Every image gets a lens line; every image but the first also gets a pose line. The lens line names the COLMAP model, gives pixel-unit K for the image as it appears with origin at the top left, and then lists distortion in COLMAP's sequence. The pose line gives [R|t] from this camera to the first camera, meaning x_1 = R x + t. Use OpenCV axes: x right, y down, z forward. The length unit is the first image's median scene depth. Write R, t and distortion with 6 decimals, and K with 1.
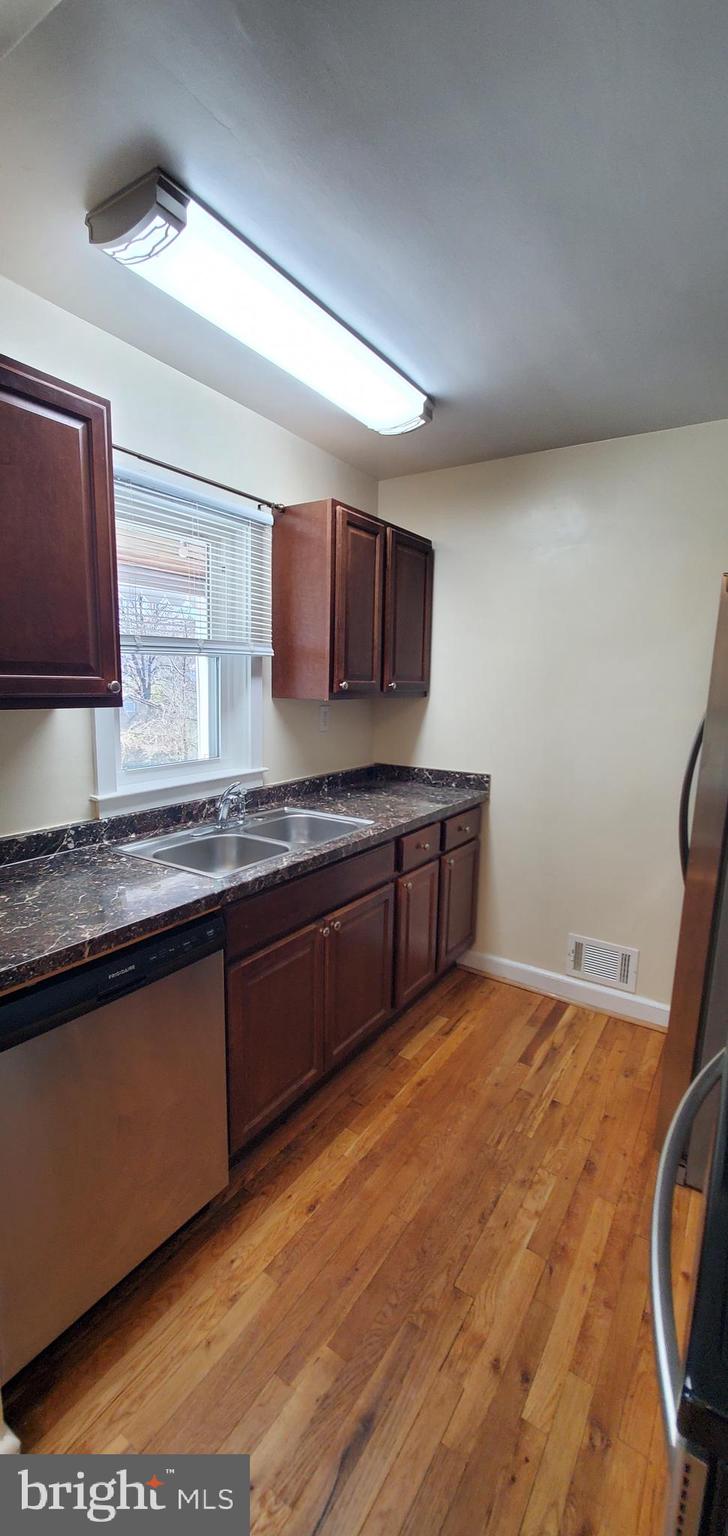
lens RADIAL K [[611.0, 0, 364.0], [0, 611.0, 768.0], [0, 0, 1]] dist [-0.000940, -0.000680]
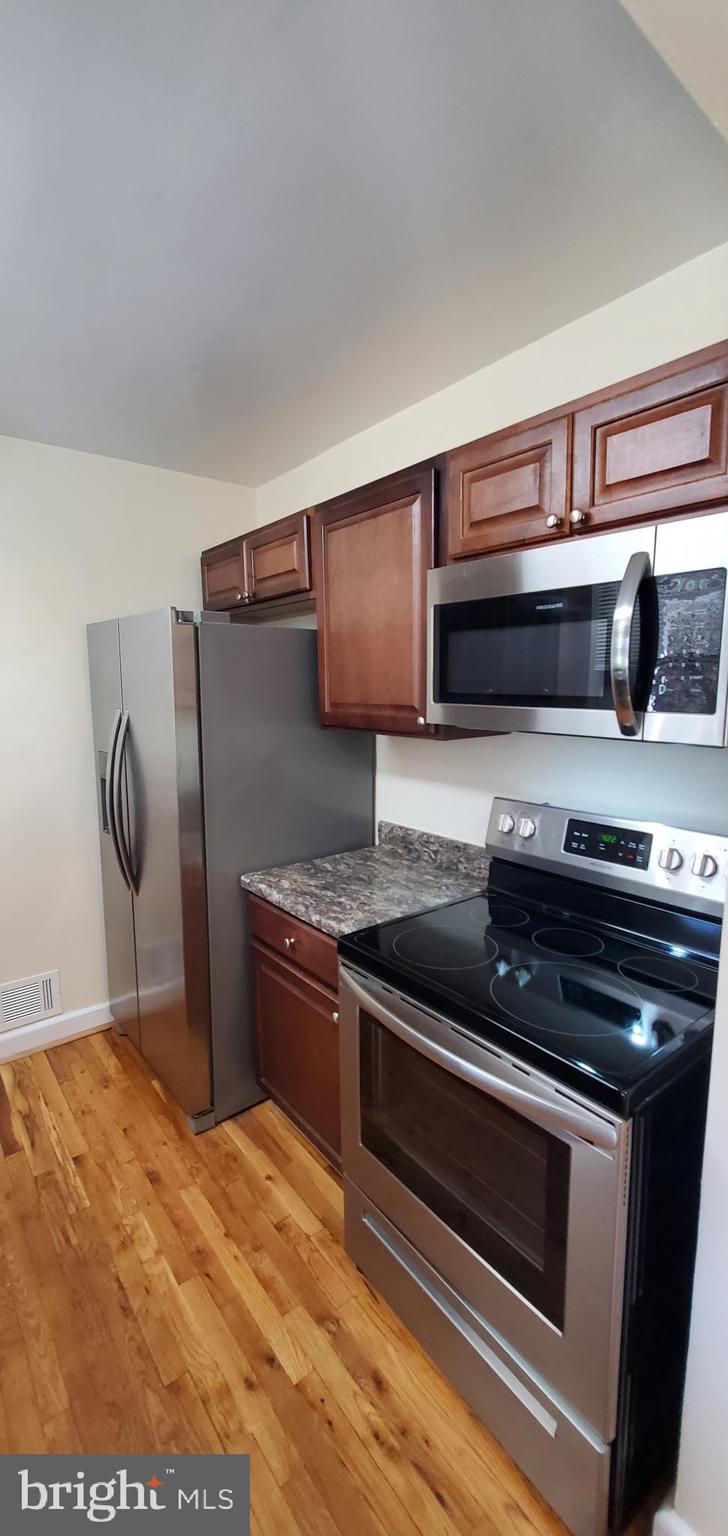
lens RADIAL K [[611.0, 0, 364.0], [0, 611.0, 768.0], [0, 0, 1]] dist [-0.000940, -0.000680]
pose [[0.313522, -0.154289, 0.936963, -0.377112], [0.153607, 0.981957, 0.110299, -0.063450], [-0.937075, 0.109343, 0.331565, 0.294156]]
